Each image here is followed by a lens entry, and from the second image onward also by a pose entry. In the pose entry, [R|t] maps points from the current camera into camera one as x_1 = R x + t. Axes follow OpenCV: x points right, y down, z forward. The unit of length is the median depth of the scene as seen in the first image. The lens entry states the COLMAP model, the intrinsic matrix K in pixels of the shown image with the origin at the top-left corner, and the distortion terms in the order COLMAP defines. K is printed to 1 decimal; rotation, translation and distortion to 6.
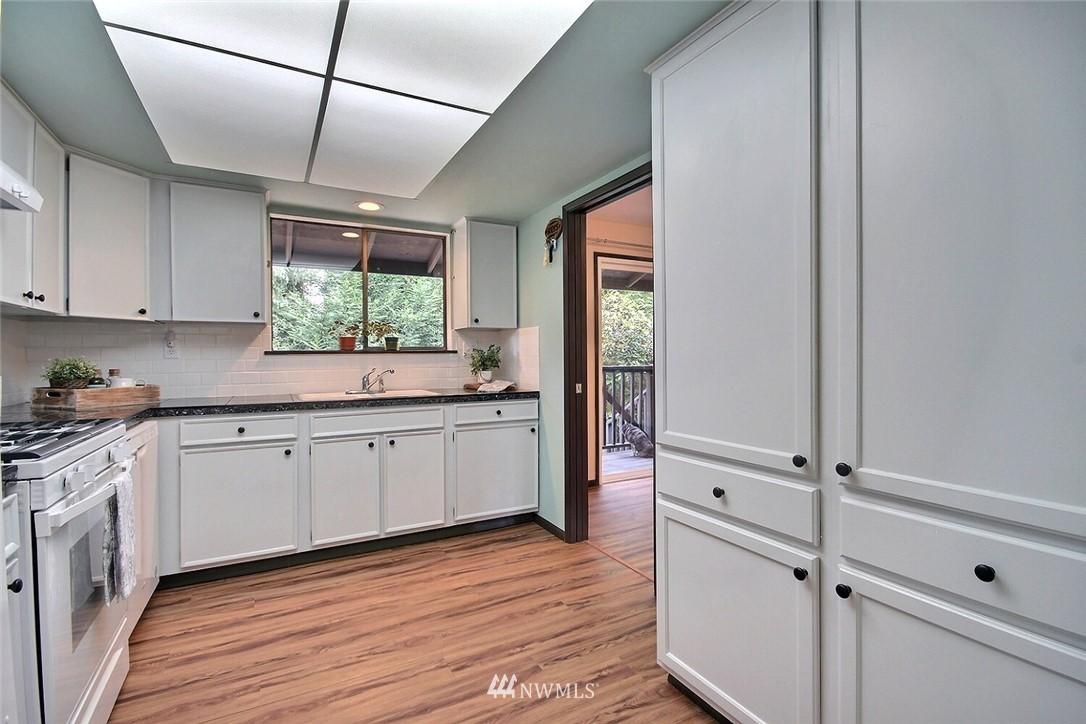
lens RADIAL K [[500.4, 0, 543.9], [0, 500.4, 359.0], [0, 0, 1]] dist [-0.003701, -0.001703]
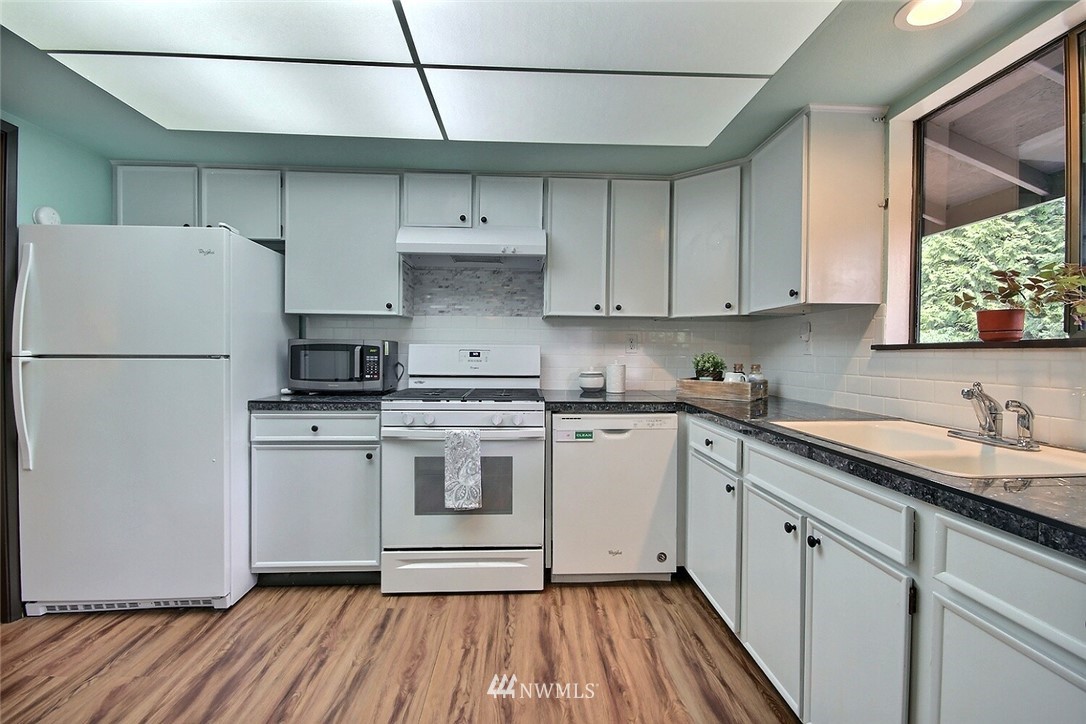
lens RADIAL K [[500.4, 0, 548.8], [0, 500.4, 358.5], [0, 0, 1]] dist [-0.003701, -0.001703]
pose [[-0.428347, 0.016161, -0.903470, 0.271552], [-0.010816, 0.999677, 0.023010, -0.012120], [0.903550, 0.019628, -0.428033, 1.267123]]
